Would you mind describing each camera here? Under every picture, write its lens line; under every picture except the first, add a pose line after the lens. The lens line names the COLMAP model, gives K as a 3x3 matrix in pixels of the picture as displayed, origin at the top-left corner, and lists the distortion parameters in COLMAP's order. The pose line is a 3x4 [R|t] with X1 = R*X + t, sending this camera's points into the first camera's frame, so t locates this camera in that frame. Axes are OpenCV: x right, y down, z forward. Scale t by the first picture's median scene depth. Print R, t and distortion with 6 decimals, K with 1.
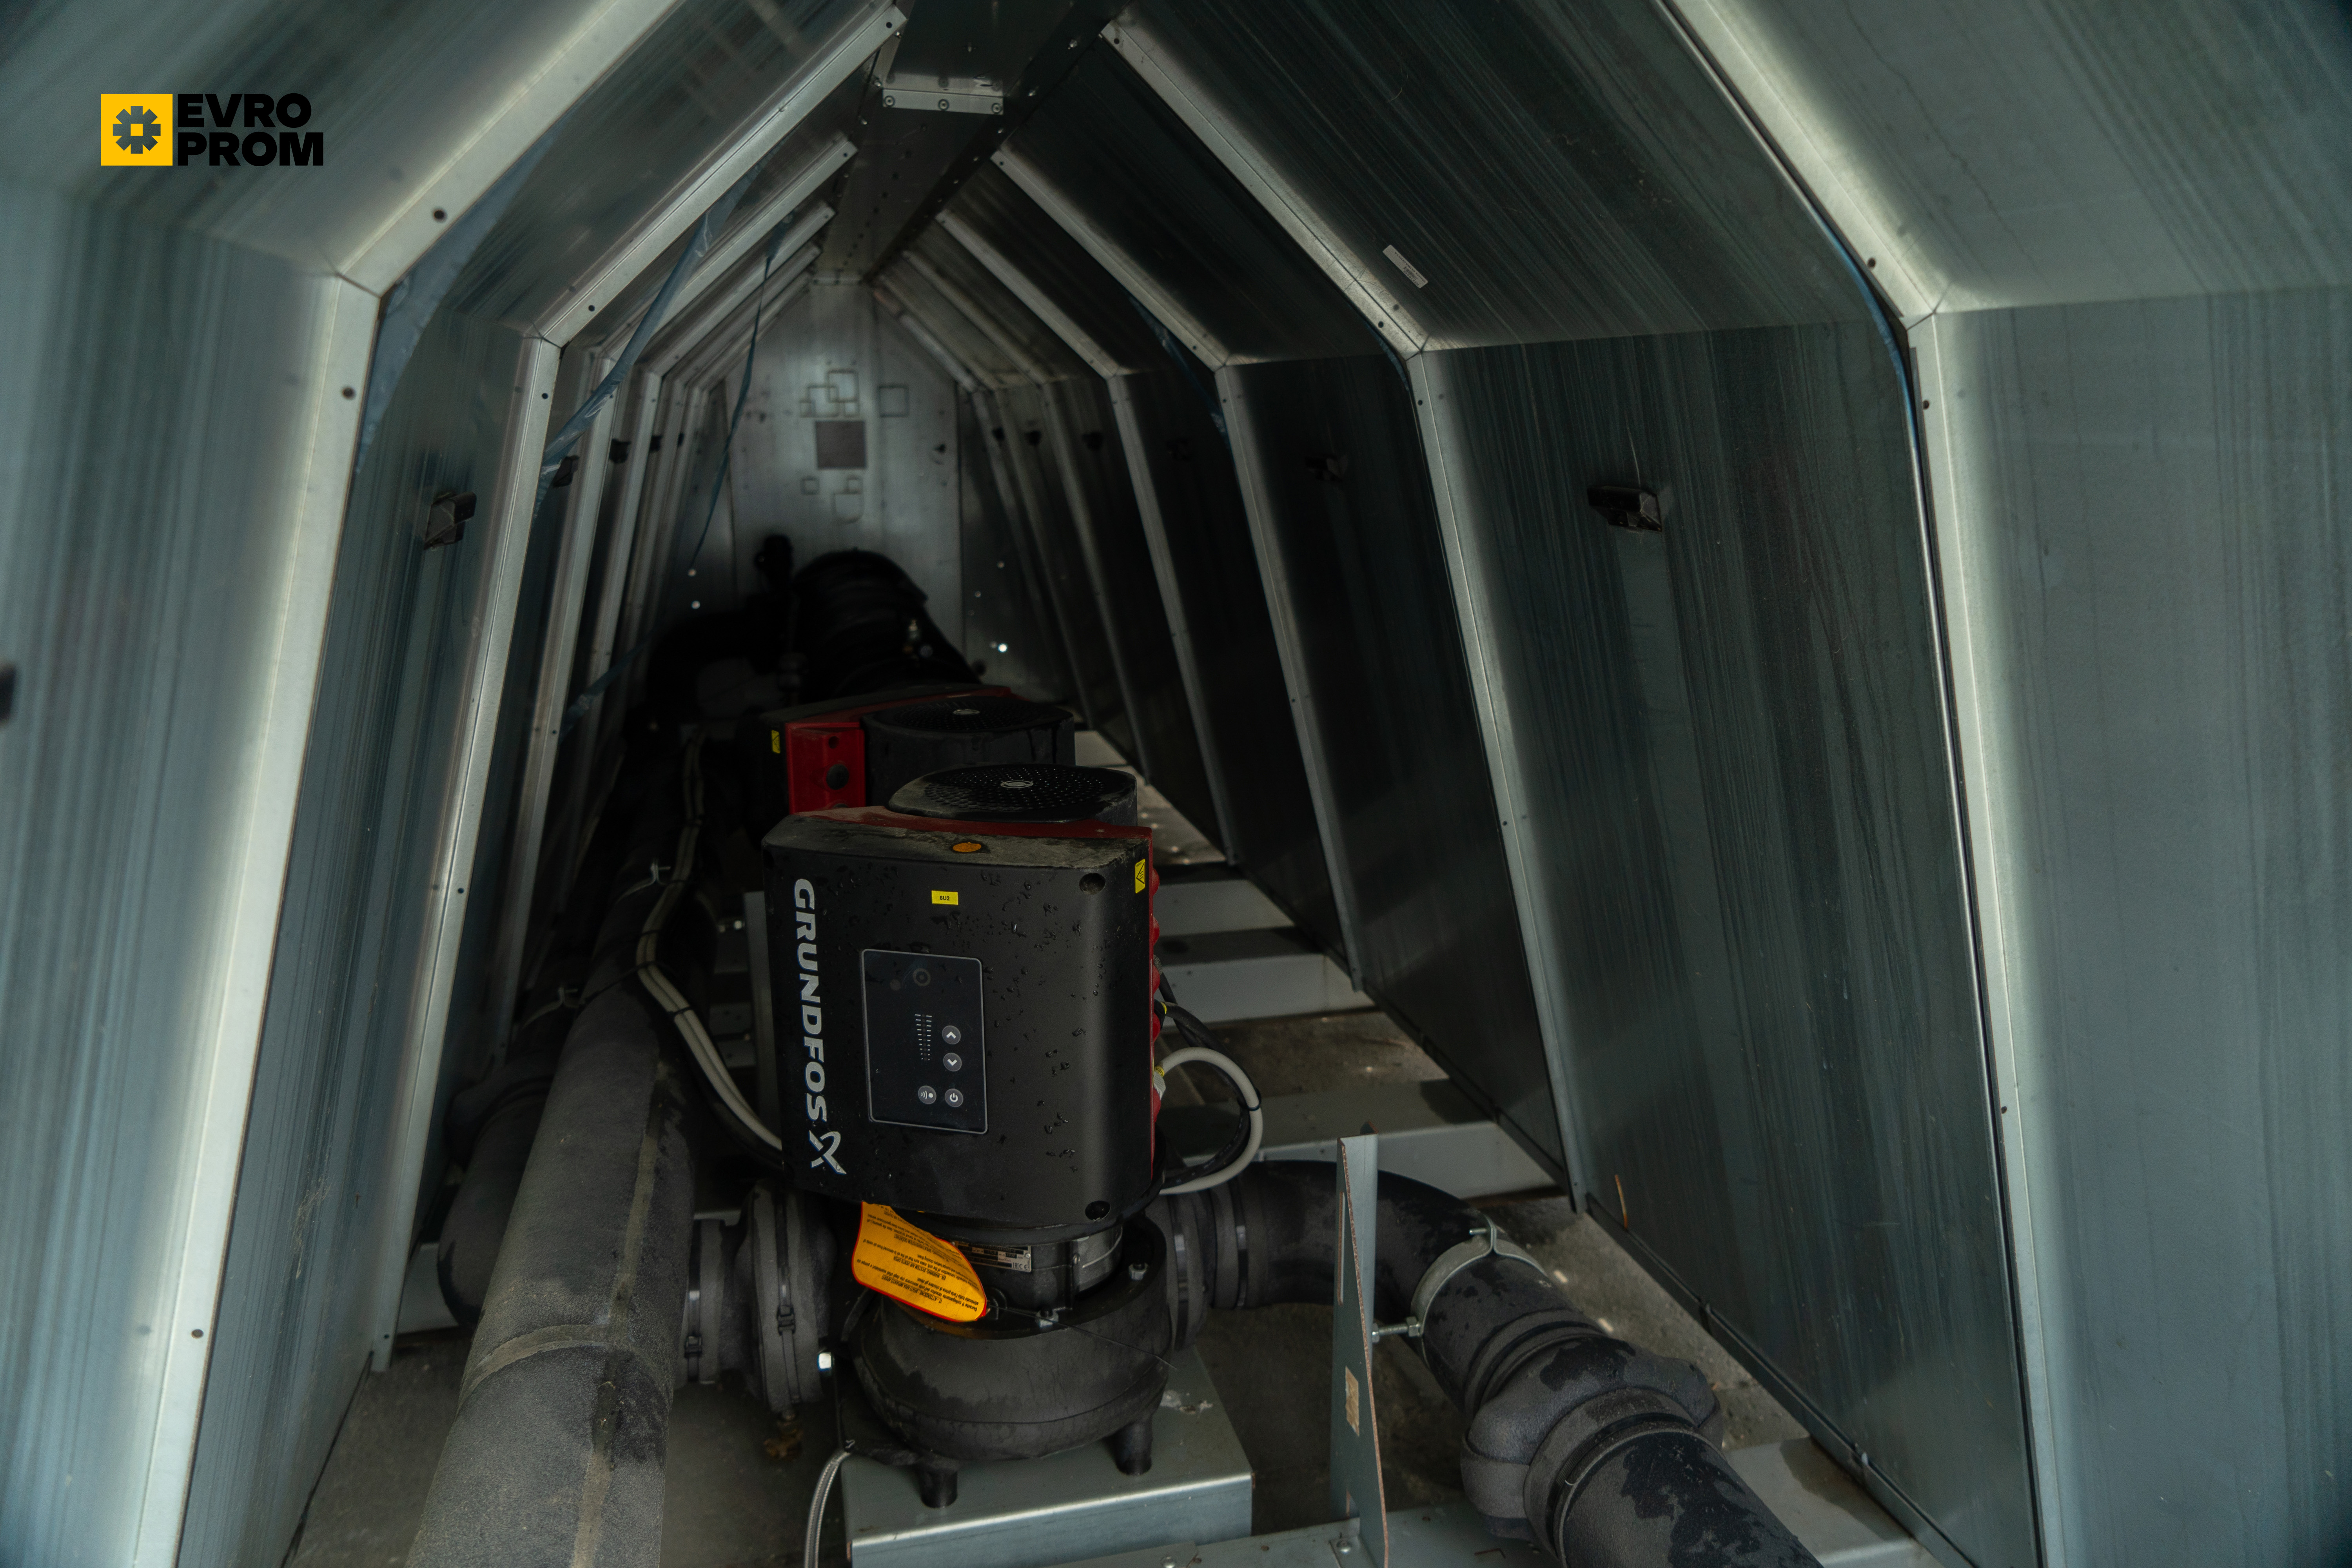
lens RADIAL K [[1553.5, 0, 1176.0], [0, 1553.5, 784.0], [0, 0, 1]] dist [-0.032635, 0.031771]
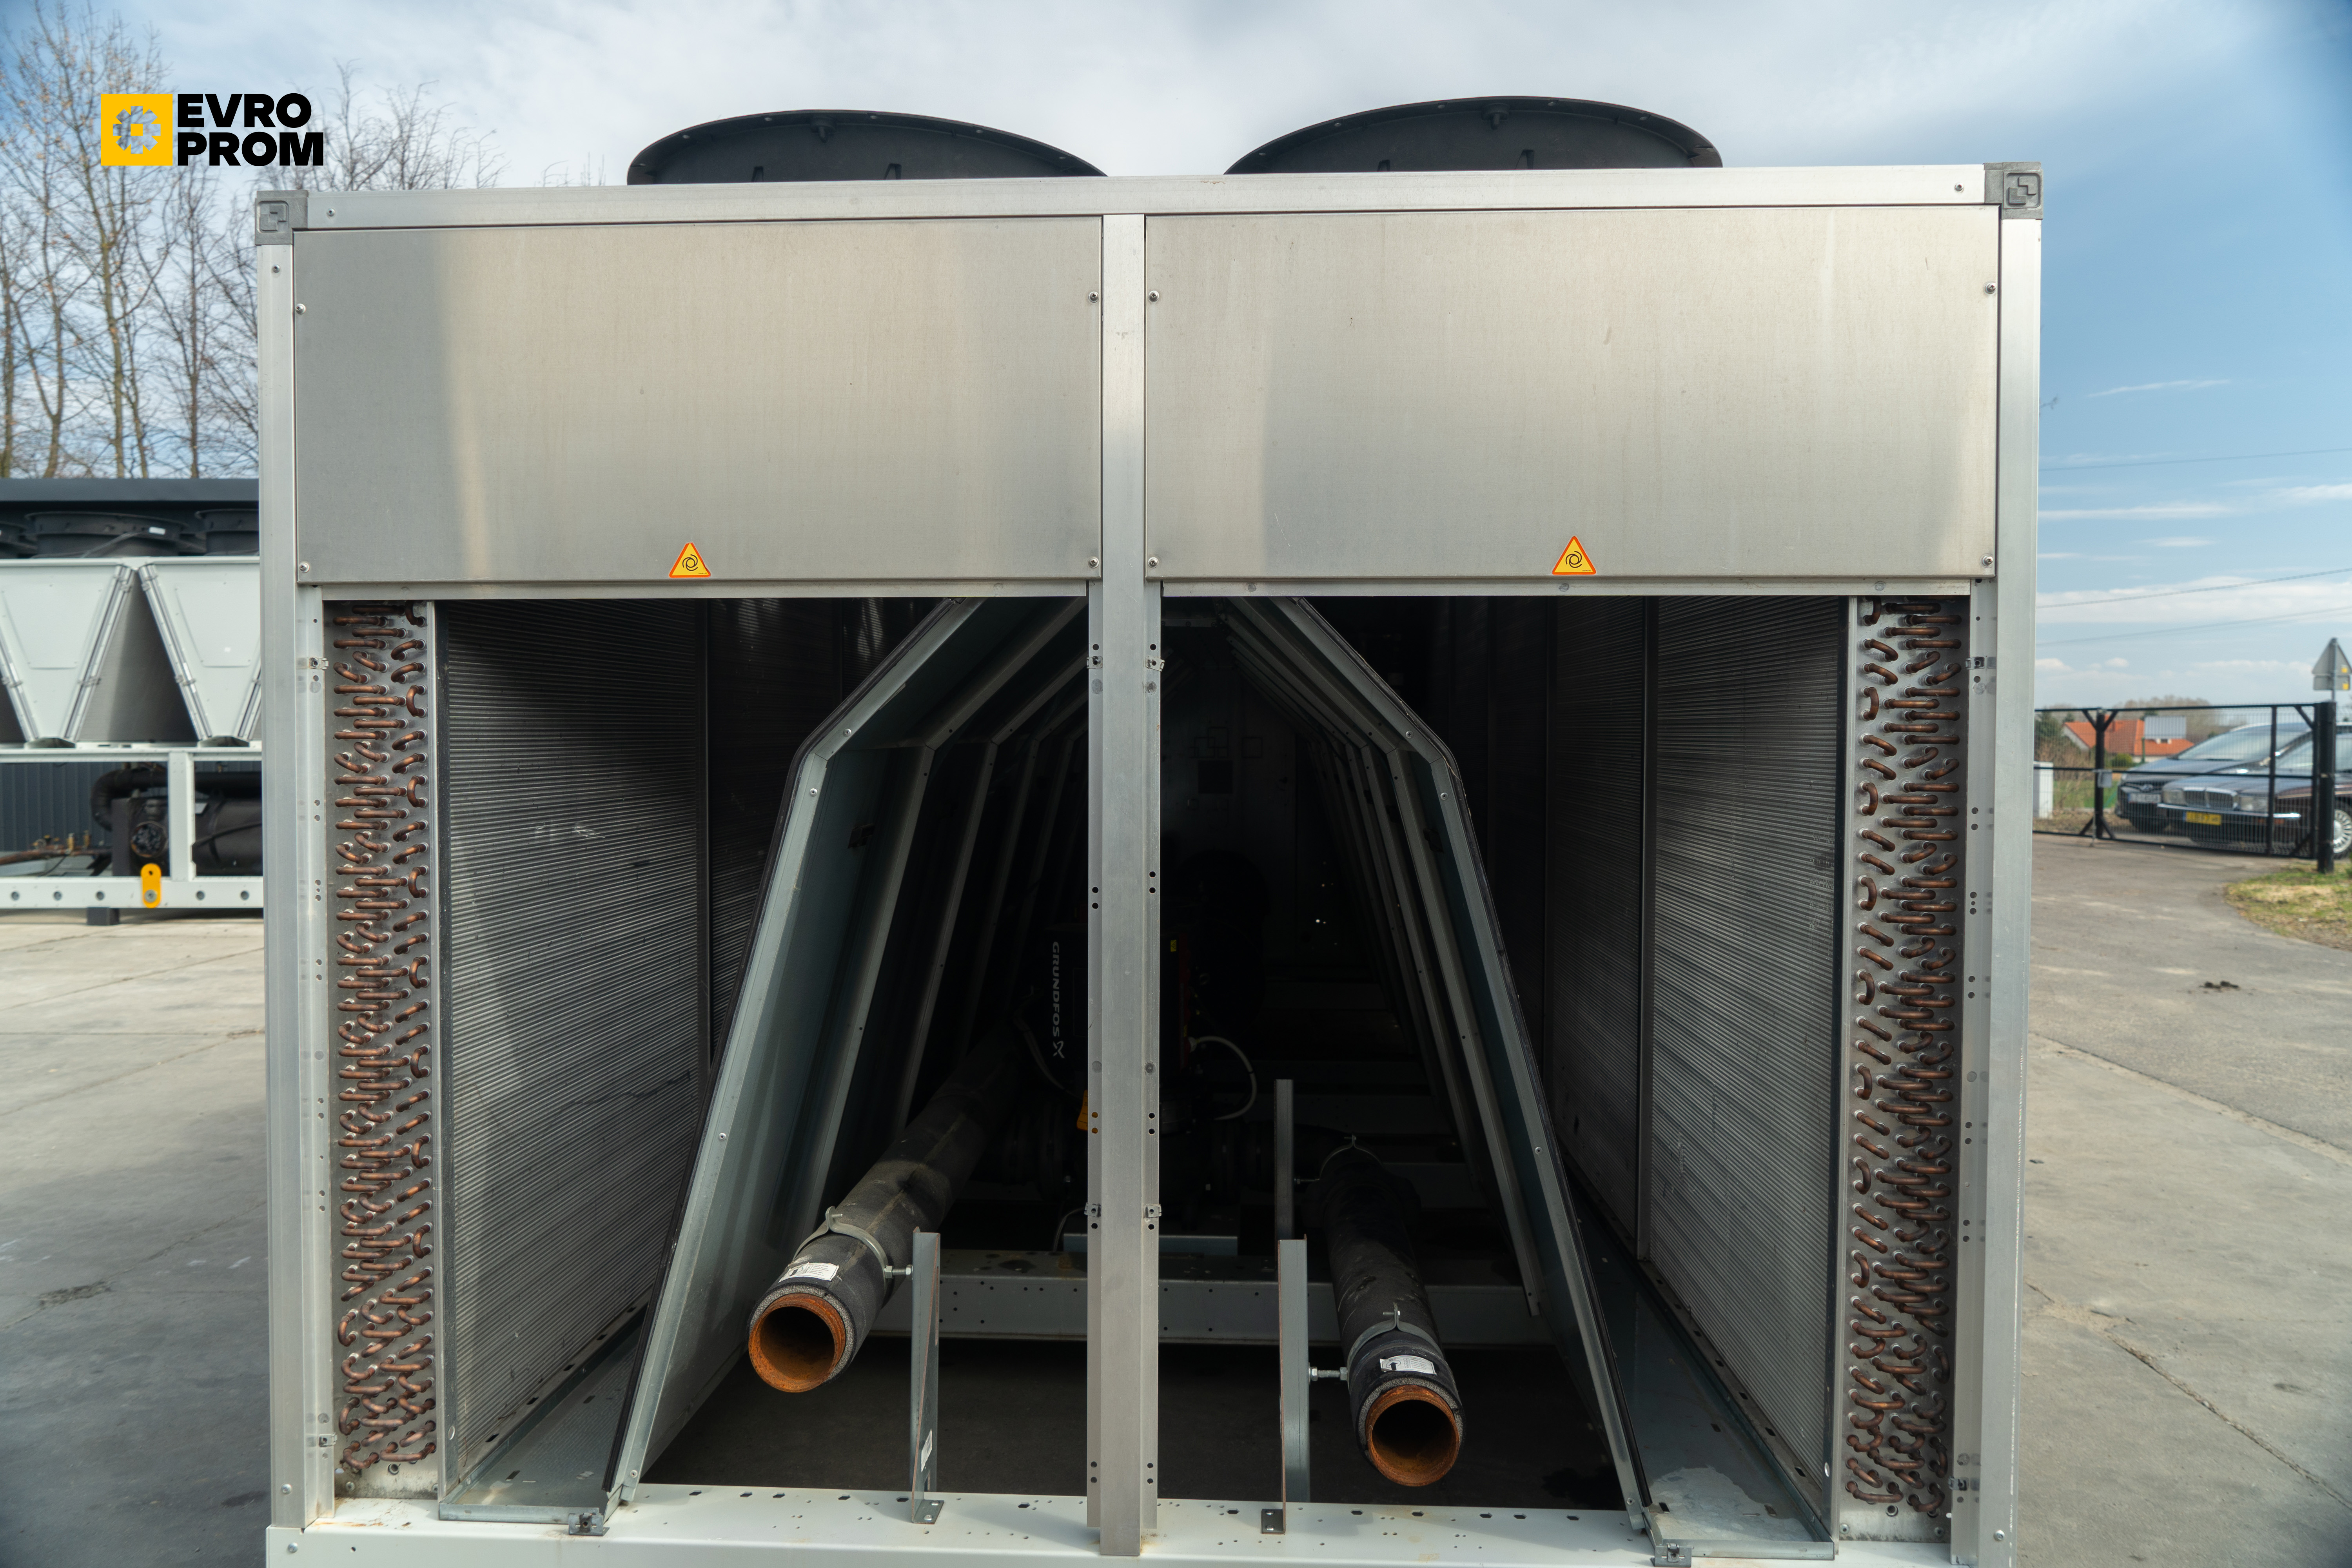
lens RADIAL K [[1553.5, 0, 1176.0], [0, 1553.5, 784.0], [0, 0, 1]] dist [-0.032635, 0.031771]
pose [[0.955544, 0.002182, -0.294839, 0.745304], [-0.062702, 0.978603, -0.195970, 0.301676], [0.288103, 0.205745, 0.935236, -1.510317]]
